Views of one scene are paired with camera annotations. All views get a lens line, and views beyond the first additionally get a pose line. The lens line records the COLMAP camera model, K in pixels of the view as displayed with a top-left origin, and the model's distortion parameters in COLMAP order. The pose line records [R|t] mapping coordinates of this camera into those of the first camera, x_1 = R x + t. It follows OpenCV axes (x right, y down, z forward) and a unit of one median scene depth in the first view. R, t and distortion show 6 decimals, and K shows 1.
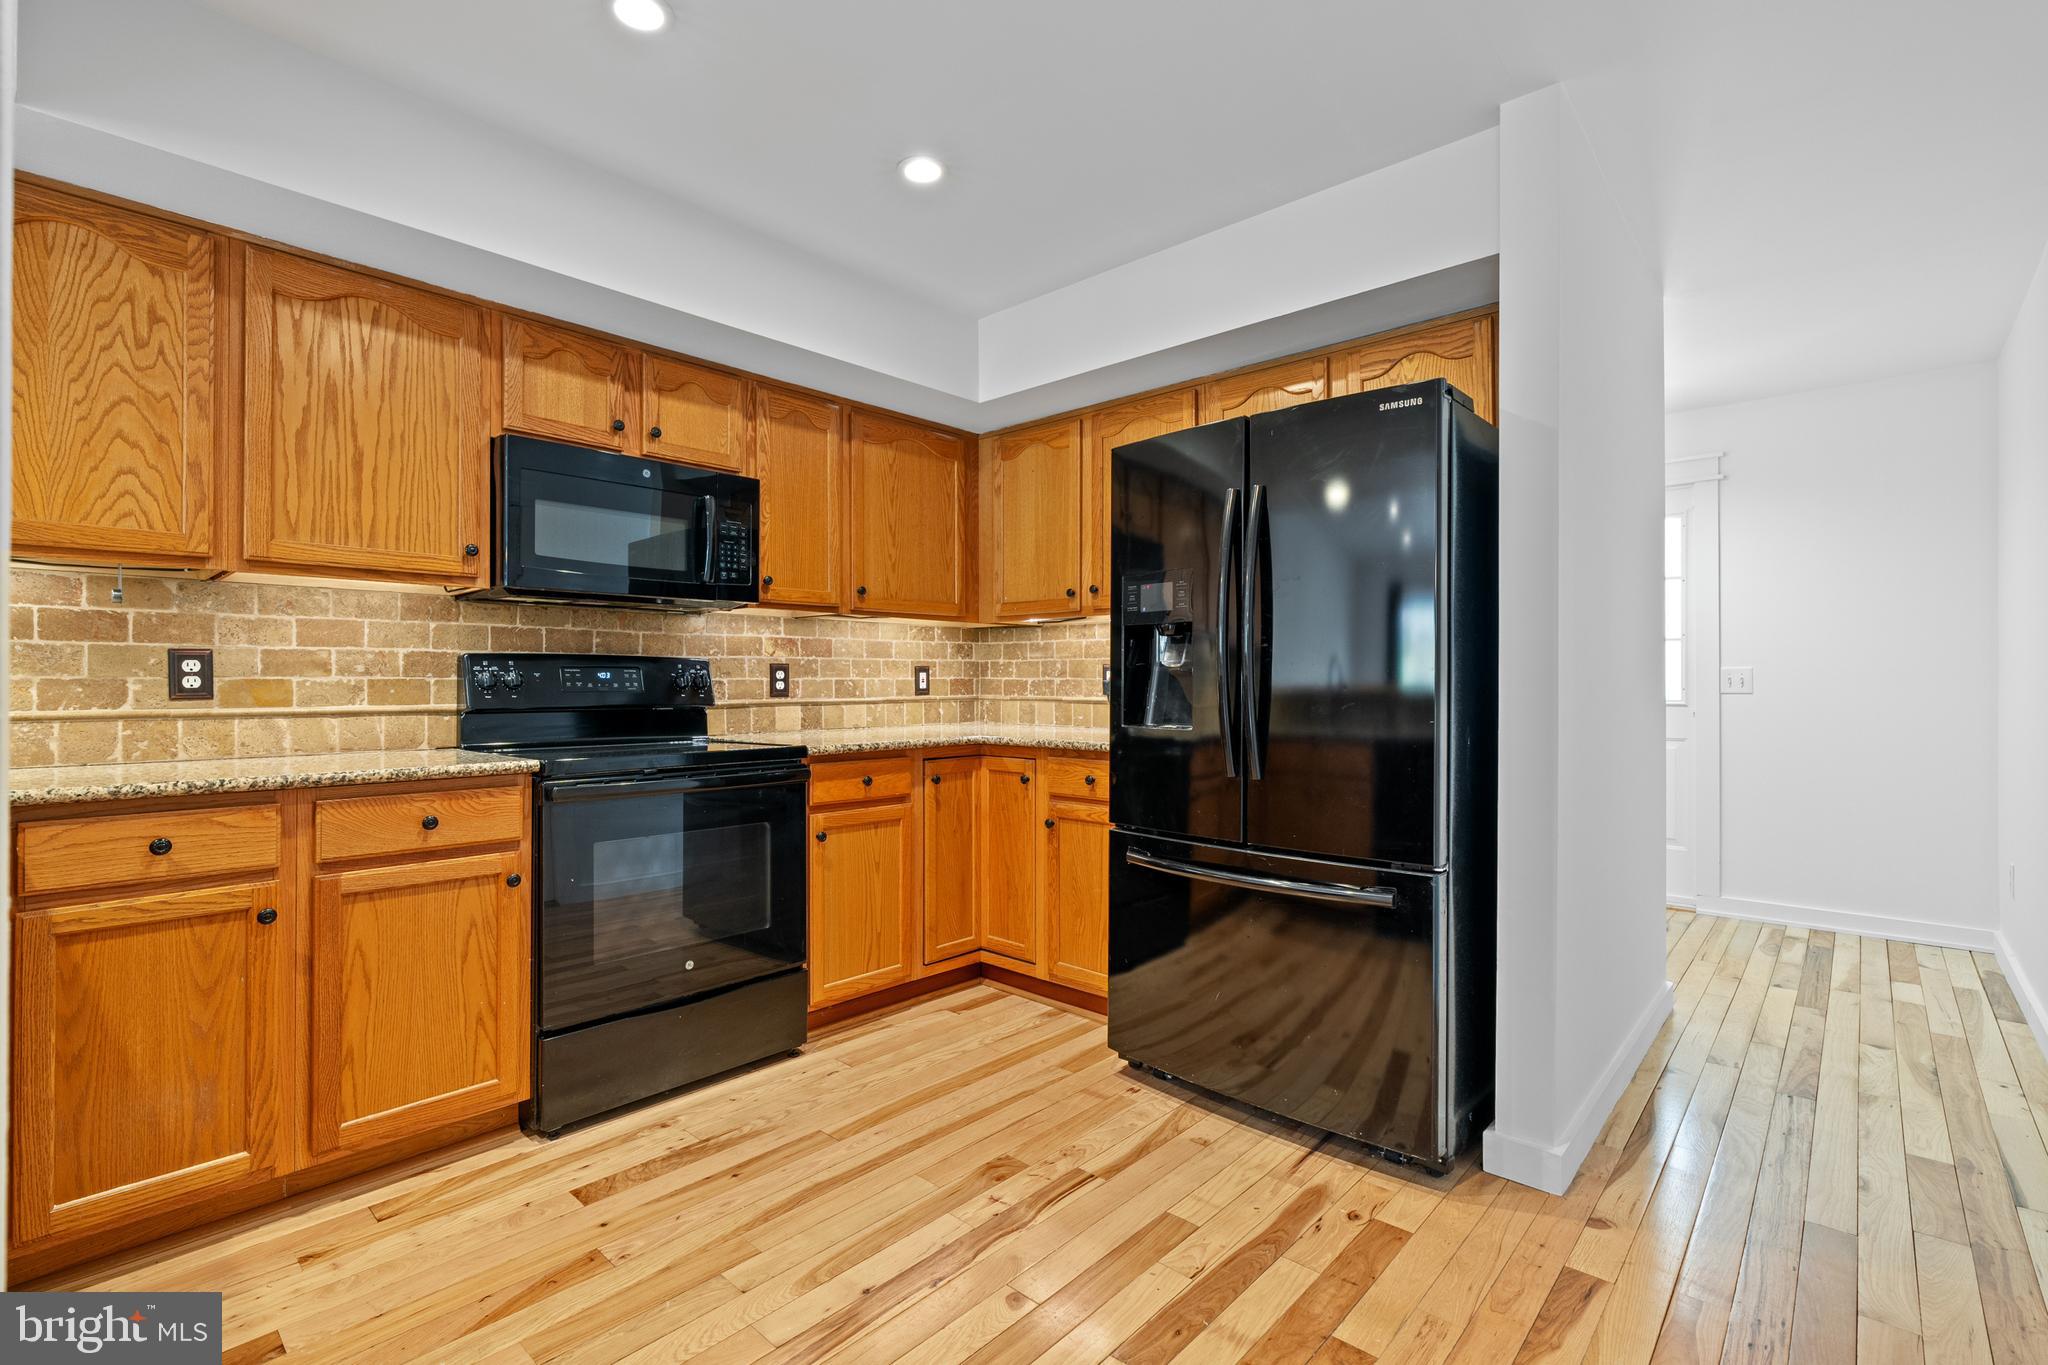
lens RADIAL K [[926.7, 0, 1020.3], [0, 926.7, 681.4], [0, 0, 1]] dist [-0.003236, 0.000298]
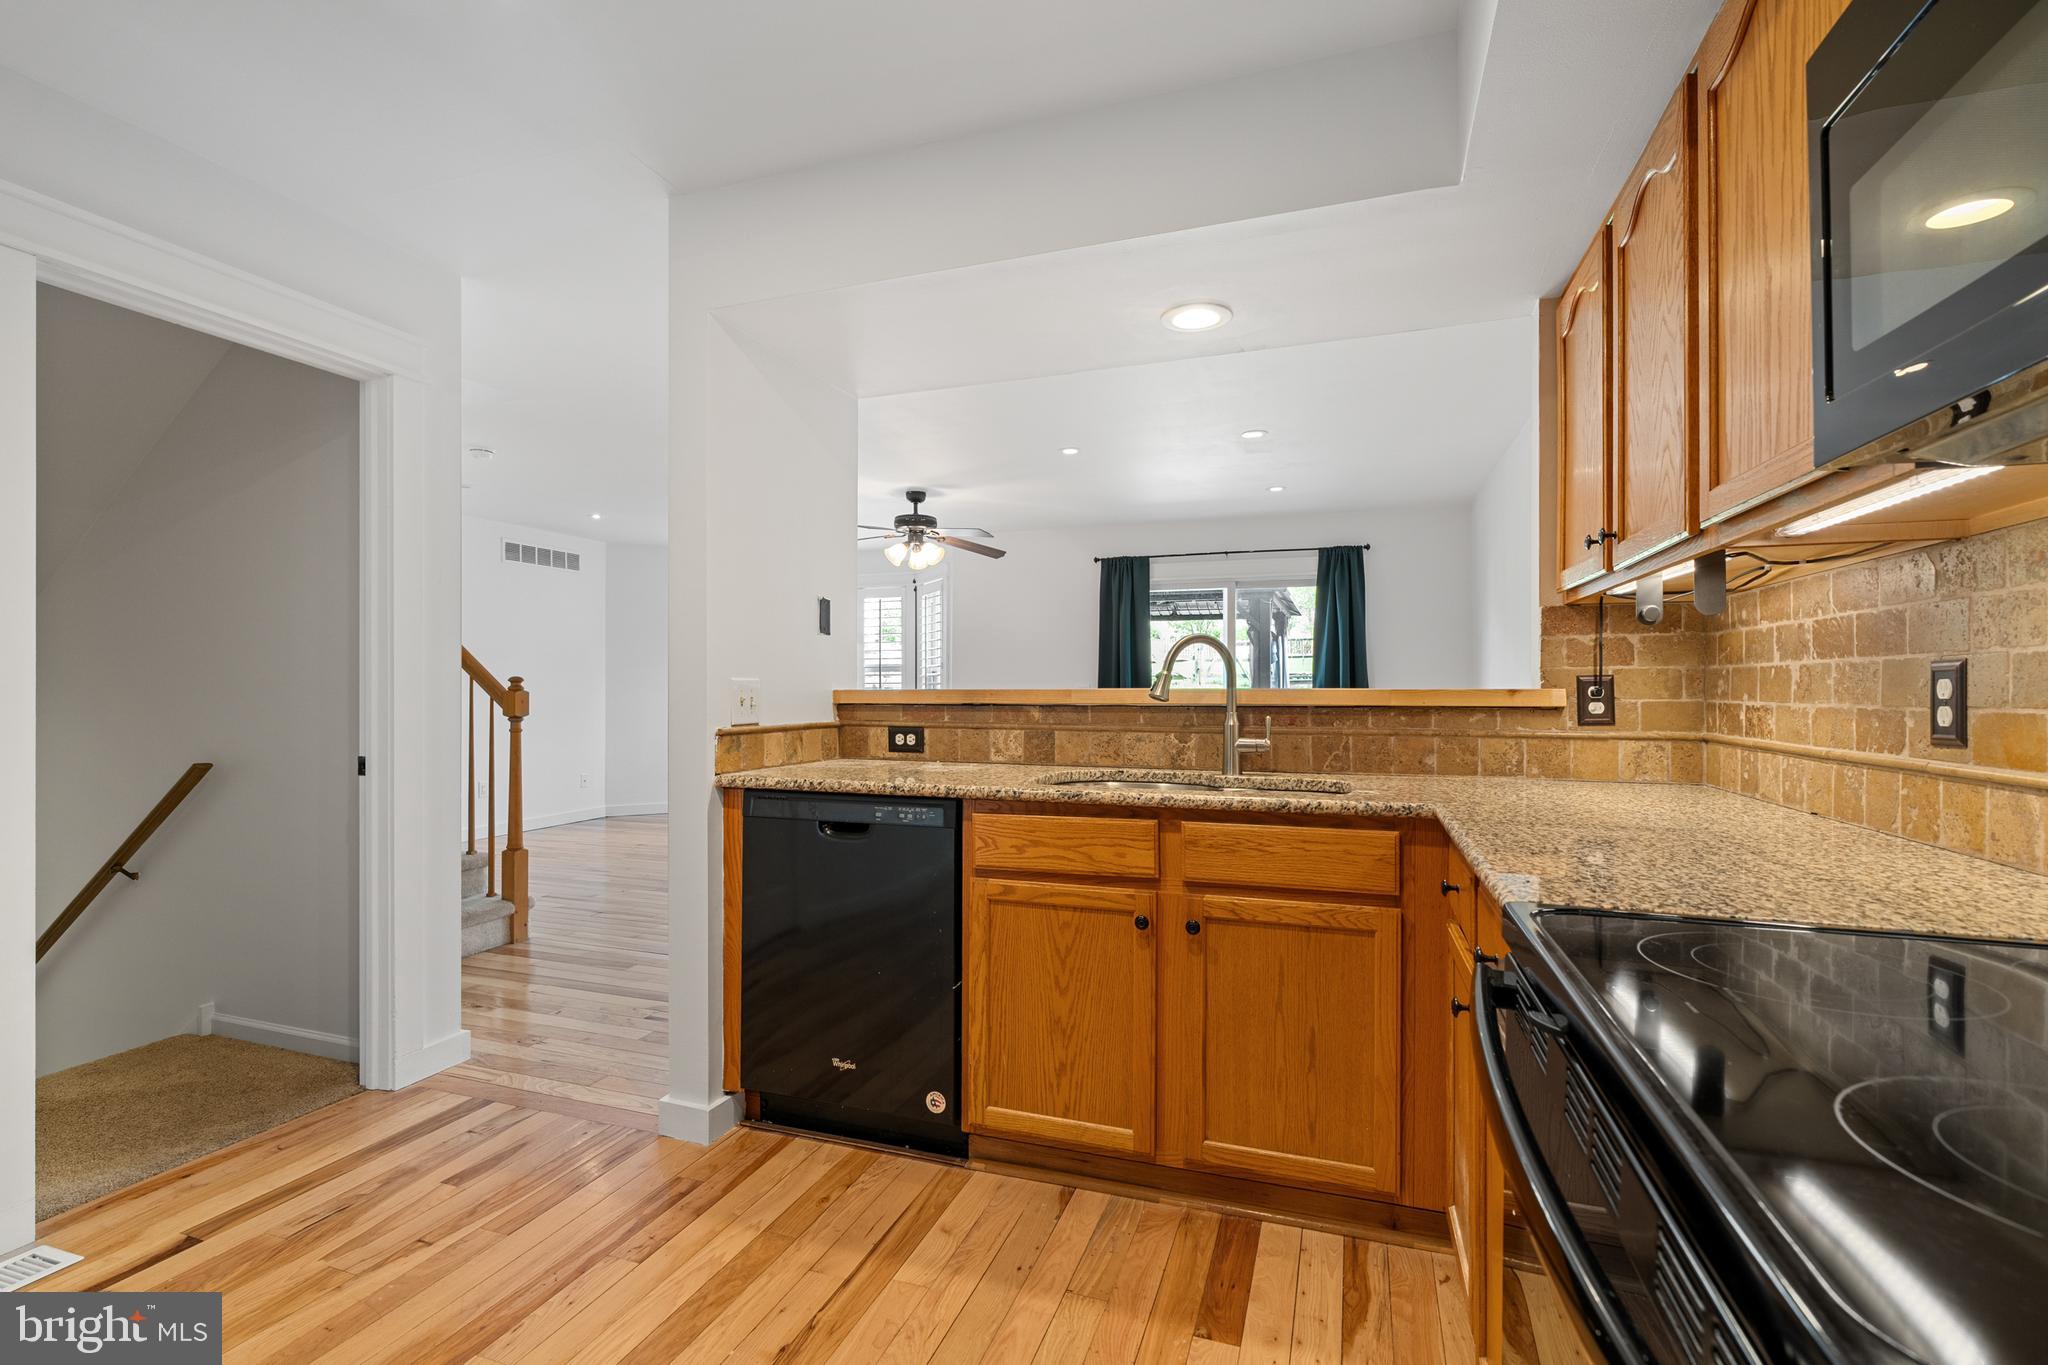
lens RADIAL K [[936.5, 0, 1016.7], [0, 936.5, 687.0], [0, 0, 1]] dist [-0.003416, -0.000157]
pose [[-0.922848, -0.001801, -0.385159, -0.120482], [0.000322, 0.999985, -0.005447, -0.014161], [0.385163, -0.005151, -0.922834, 1.260819]]
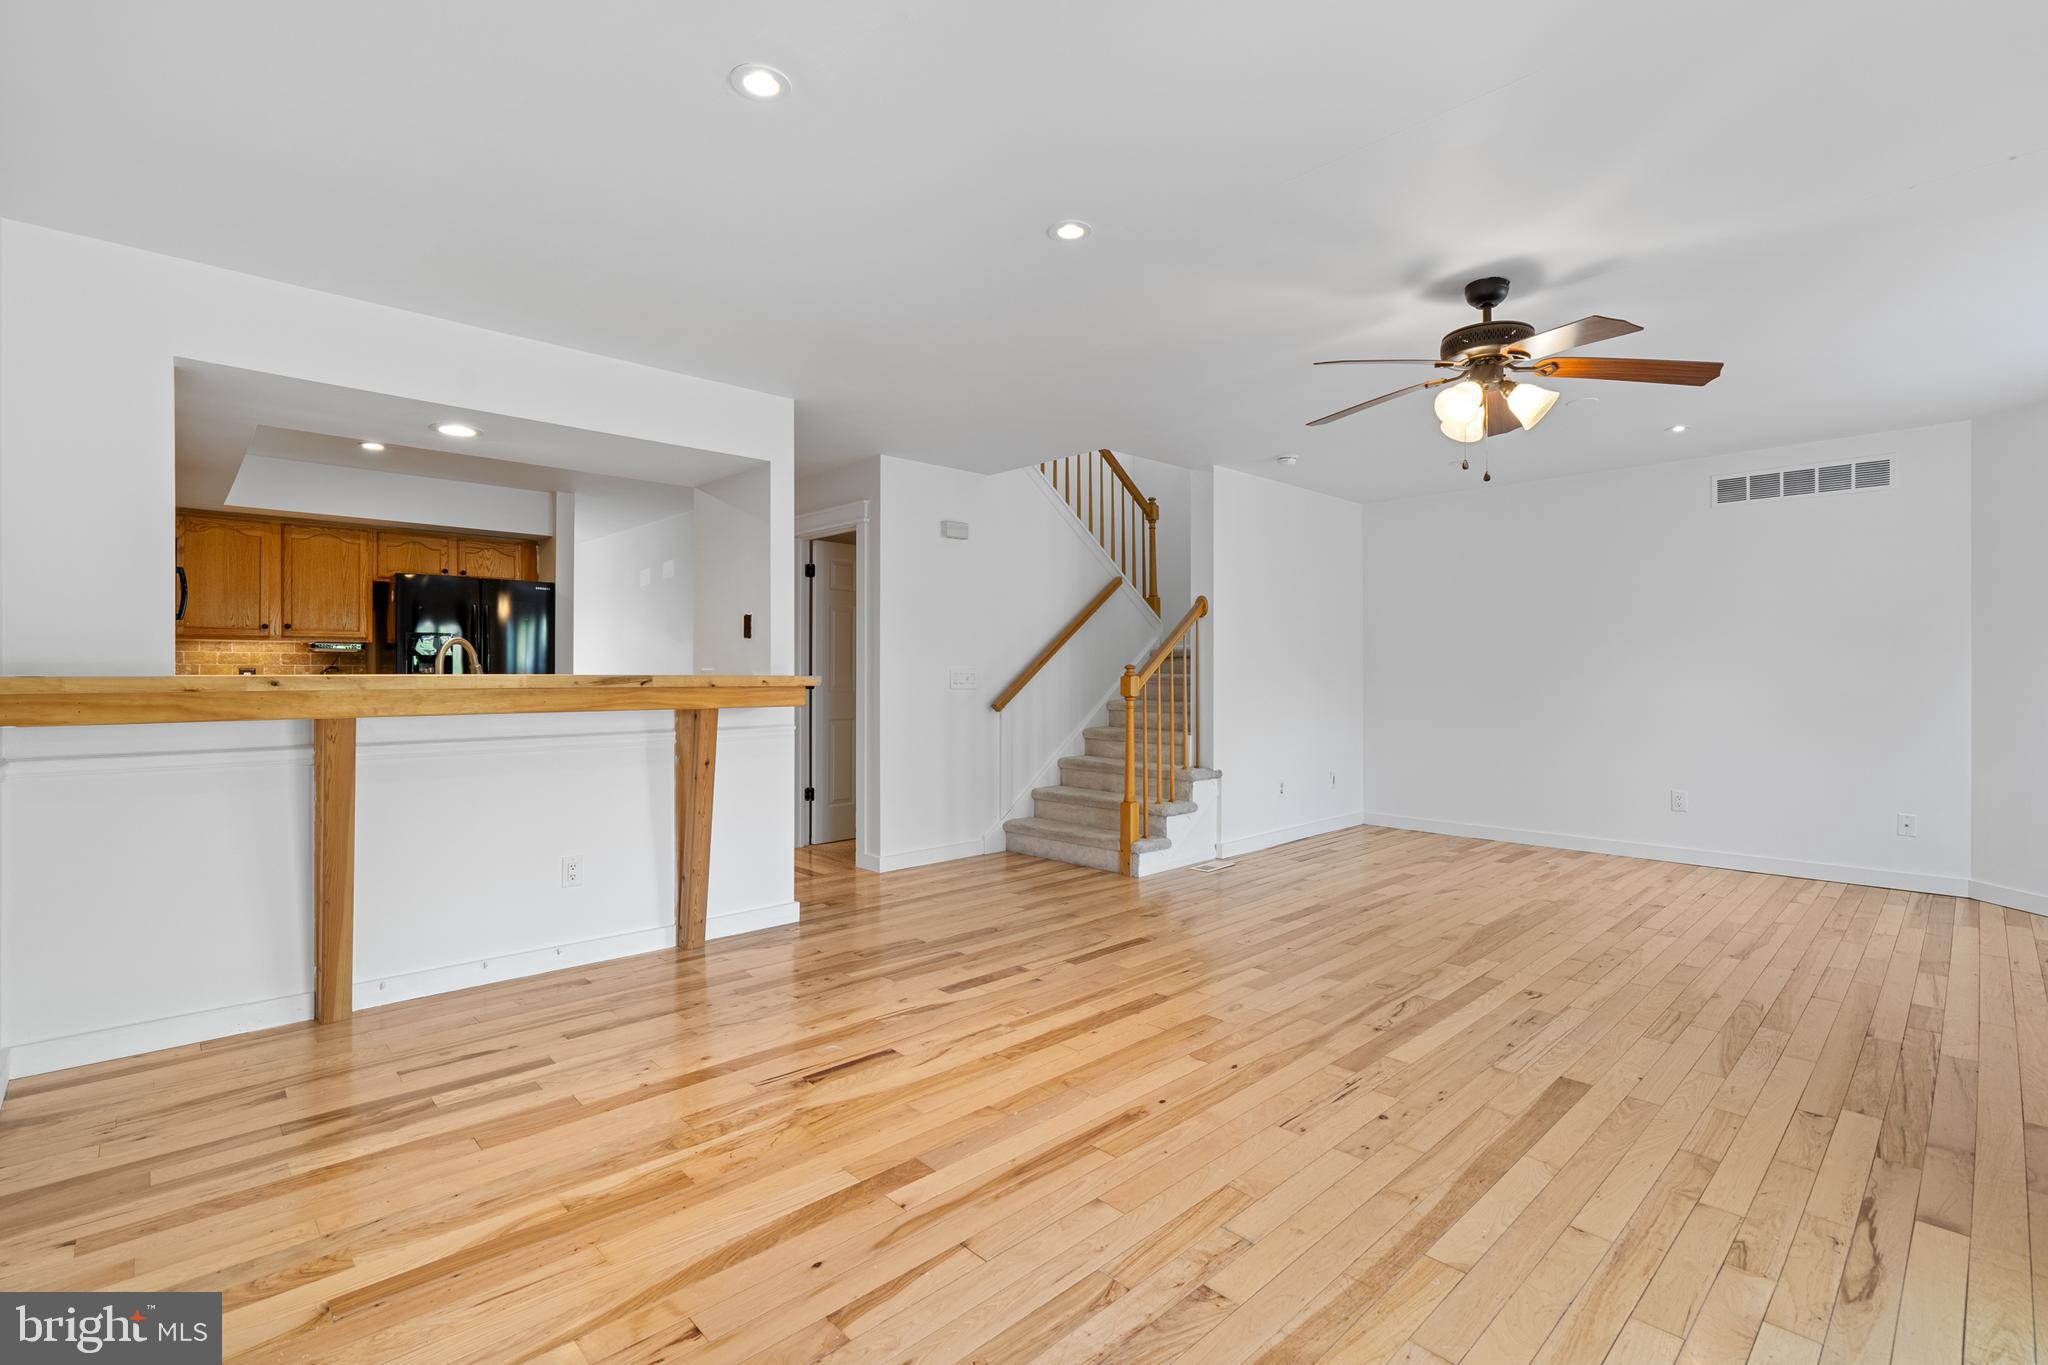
lens RADIAL K [[926.7, 0, 1020.3], [0, 926.7, 681.4], [0, 0, 1]] dist [-0.003236, 0.000298]
pose [[0.075883, -0.007910, 0.997085, -2.184624], [-0.004057, 0.999958, 0.008241, -0.022156], [-0.997108, -0.004671, 0.075848, -0.686214]]
